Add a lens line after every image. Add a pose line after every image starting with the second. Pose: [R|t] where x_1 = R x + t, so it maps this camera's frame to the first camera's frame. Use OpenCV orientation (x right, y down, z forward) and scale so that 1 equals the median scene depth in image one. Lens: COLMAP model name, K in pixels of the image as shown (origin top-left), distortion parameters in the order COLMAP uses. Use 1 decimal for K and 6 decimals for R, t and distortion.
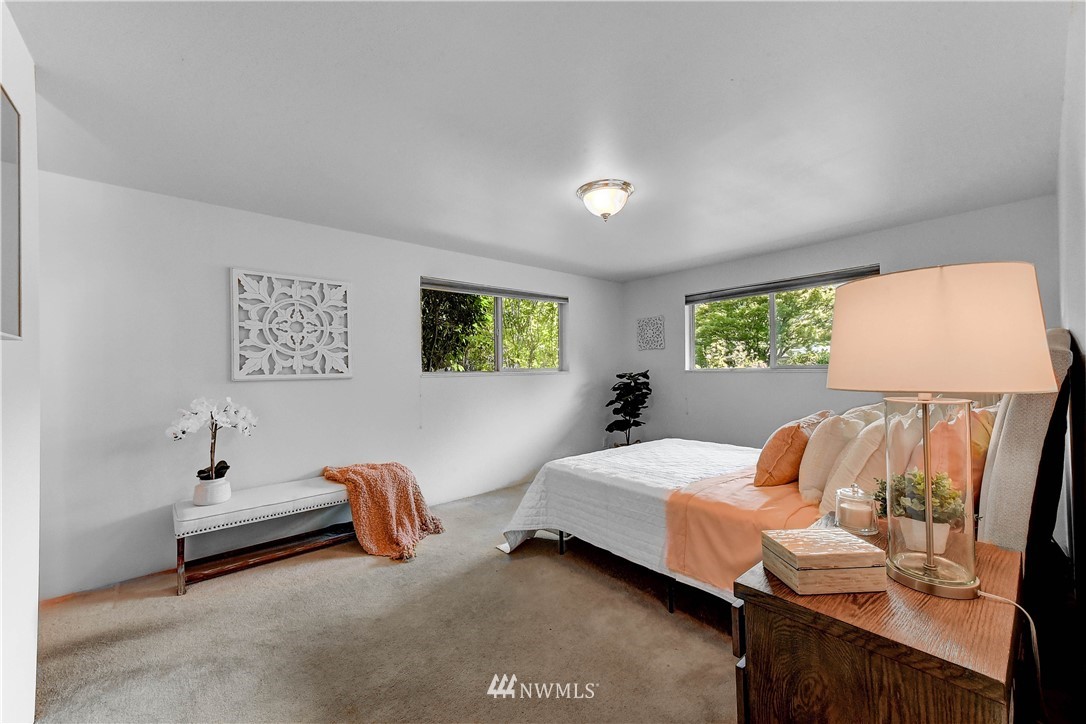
lens RADIAL K [[425.1, 0, 544.0], [0, 425.1, 366.8], [0, 0, 1]] dist [0.011523, 0.000153]
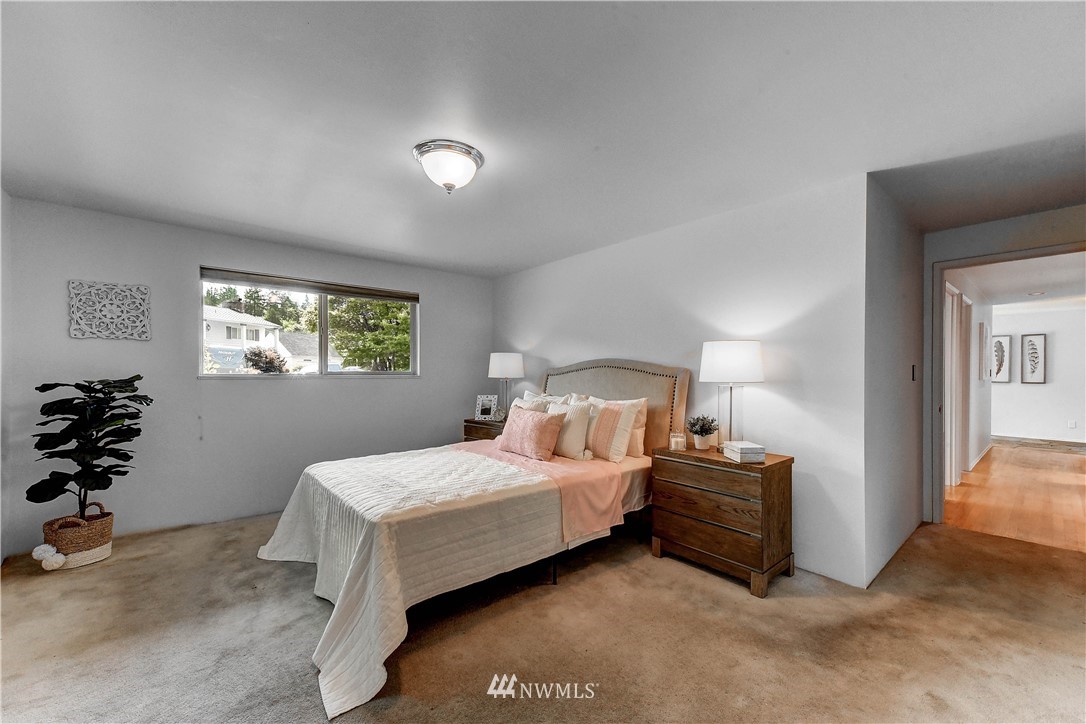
lens RADIAL K [[455.9, 0, 545.6], [0, 455.9, 371.6], [0, 0, 1]] dist [0.013605, 0.000052]
pose [[-0.015148, 0.005576, 0.999870, -0.740849], [-0.006103, 0.999965, -0.005669, 0.005277], [-0.999867, -0.006188, -0.015114, 0.824133]]
